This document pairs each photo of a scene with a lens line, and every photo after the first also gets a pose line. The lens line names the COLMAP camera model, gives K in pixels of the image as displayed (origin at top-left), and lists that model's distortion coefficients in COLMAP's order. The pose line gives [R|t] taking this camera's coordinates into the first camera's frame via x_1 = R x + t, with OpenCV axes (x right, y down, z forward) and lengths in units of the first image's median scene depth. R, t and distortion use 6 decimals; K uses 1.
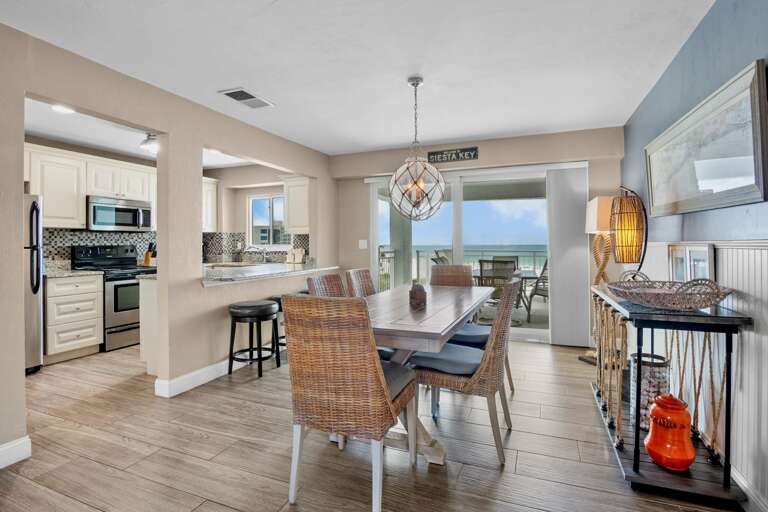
lens RADIAL K [[380.7, 0, 382.2], [0, 380.7, 244.4], [0, 0, 1]] dist [-0.016128, 0.000082]
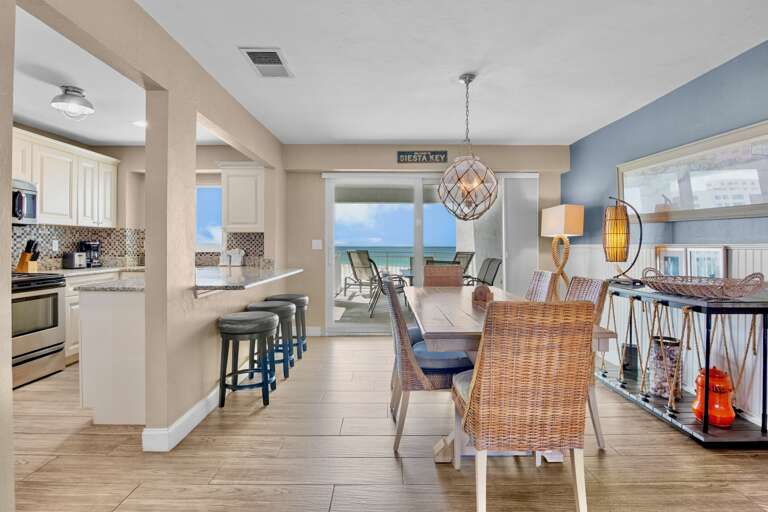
lens RADIAL K [[381.4, 0, 384.5], [0, 381.4, 245.8], [0, 0, 1]] dist [-0.023757, -0.000357]
pose [[0.926657, 0.006779, 0.375847, -0.288039], [-0.006686, 0.999976, -0.001551, 0.003247], [-0.375849, -0.001076, 0.926680, 0.105709]]
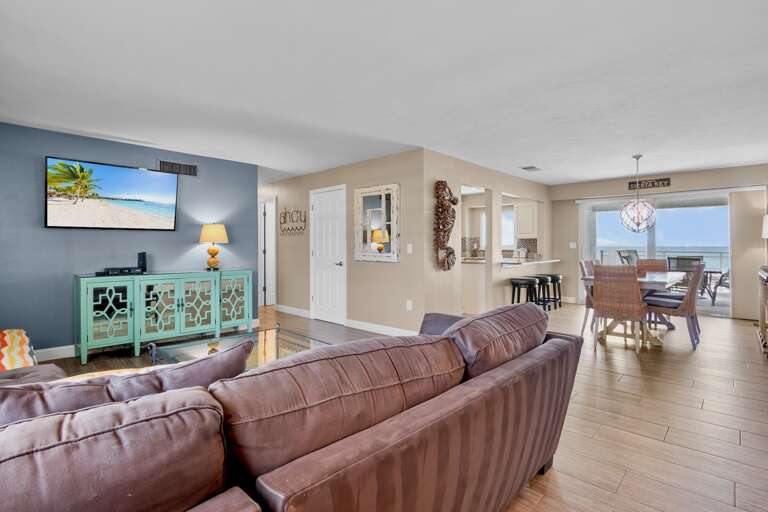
lens RADIAL K [[371.3, 0, 382.4], [0, 371.3, 248.8], [0, 0, 1]] dist [-0.021353, -0.000268]
pose [[0.930570, 0.006379, -0.366057, -0.247898], [-0.003131, 0.999950, 0.009464, 0.001617], [0.366099, -0.007661, 0.930544, -0.673673]]
